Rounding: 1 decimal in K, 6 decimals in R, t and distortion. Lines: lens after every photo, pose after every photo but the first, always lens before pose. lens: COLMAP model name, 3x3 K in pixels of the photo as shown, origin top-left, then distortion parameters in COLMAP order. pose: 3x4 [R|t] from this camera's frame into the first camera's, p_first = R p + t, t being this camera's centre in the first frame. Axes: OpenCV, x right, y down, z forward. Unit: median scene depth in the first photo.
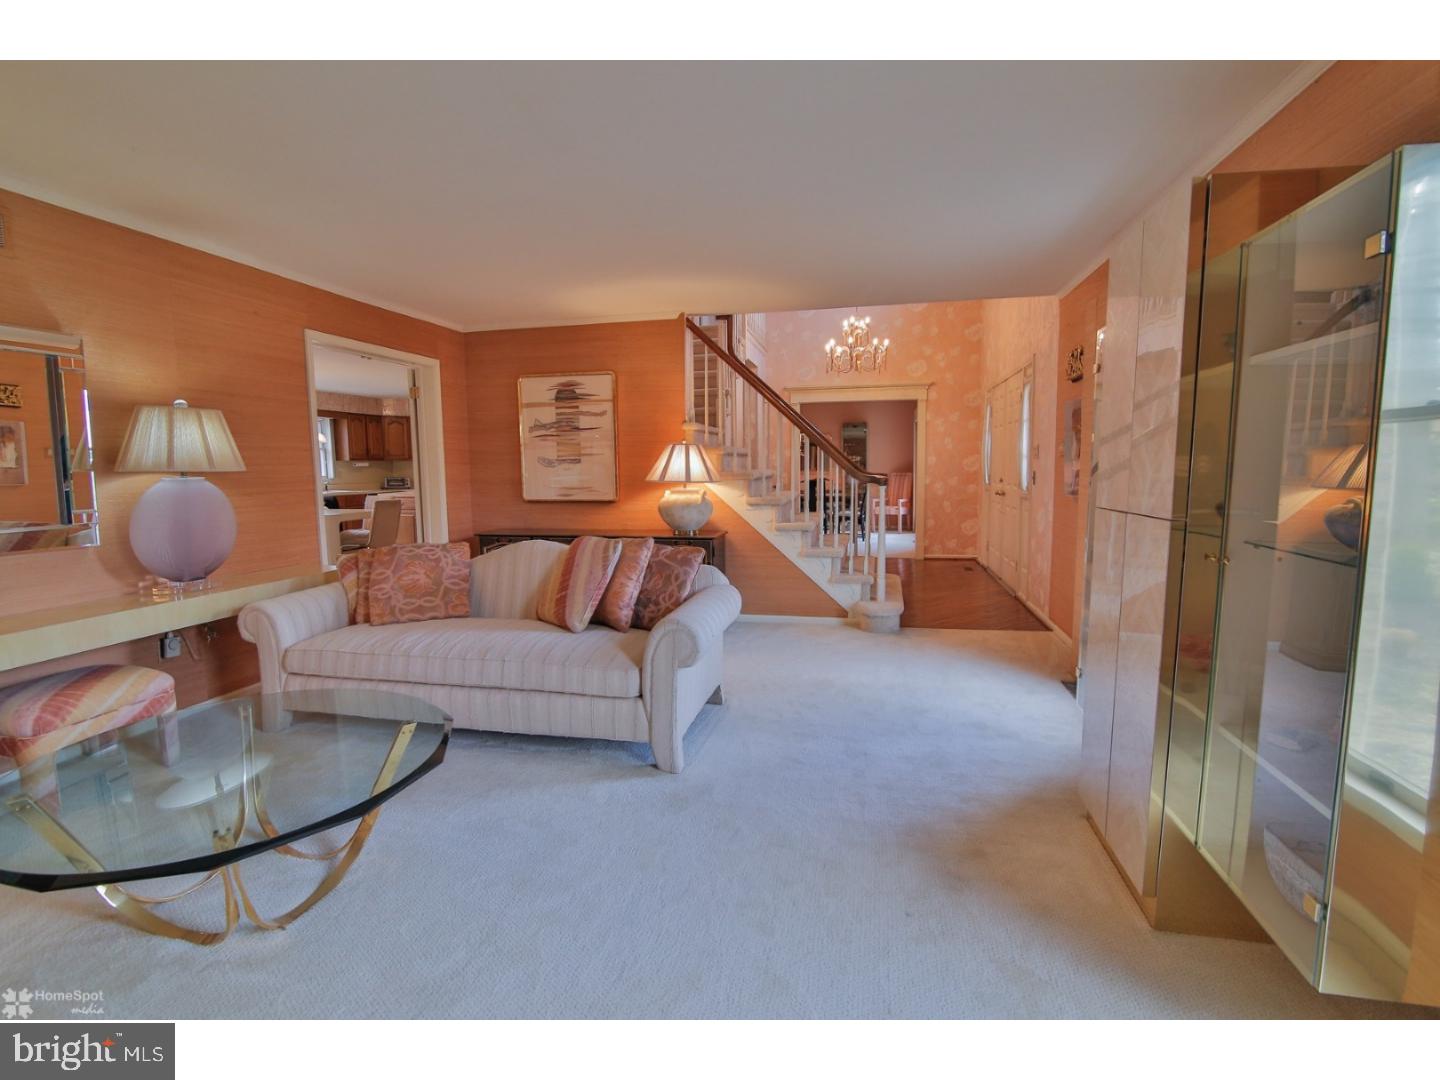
lens RADIAL K [[695.7, 0, 717.7], [0, 695.7, 535.0], [0, 0, 1]] dist [-0.014139, 0.000513]
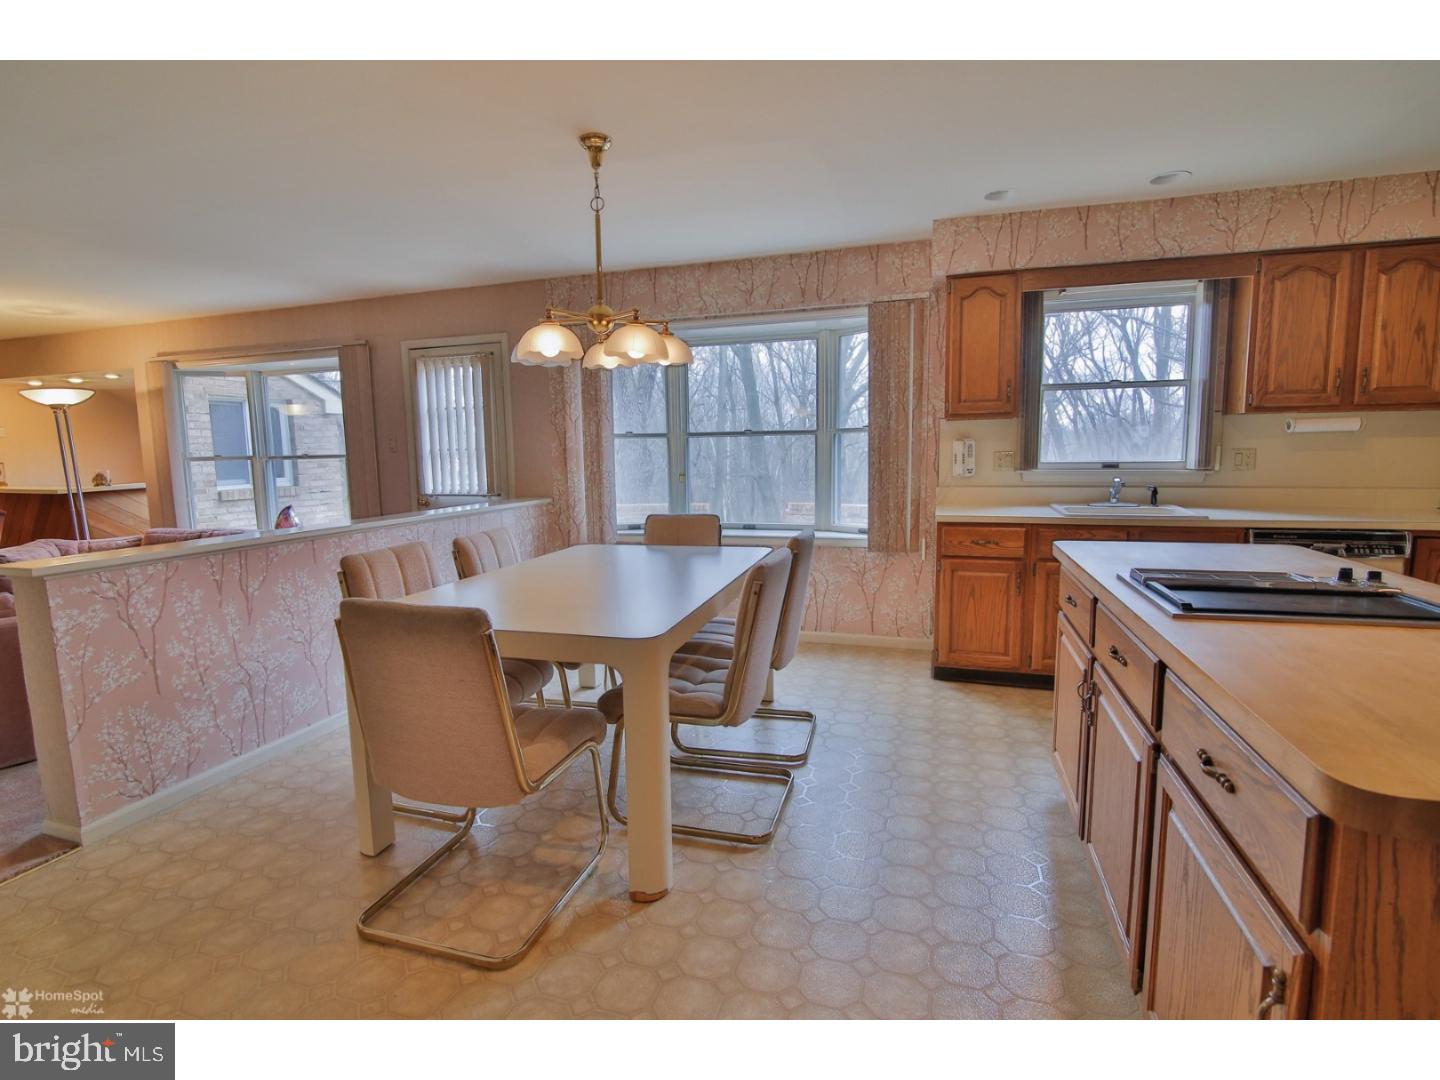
lens RADIAL K [[695.7, 0, 717.7], [0, 695.7, 535.0], [0, 0, 1]] dist [-0.014139, 0.000513]
pose [[-0.073449, 0.127265, -0.989146, -0.204176], [-0.086643, 0.987260, 0.133456, -0.073210], [0.993528, 0.095505, -0.061487, 0.773349]]
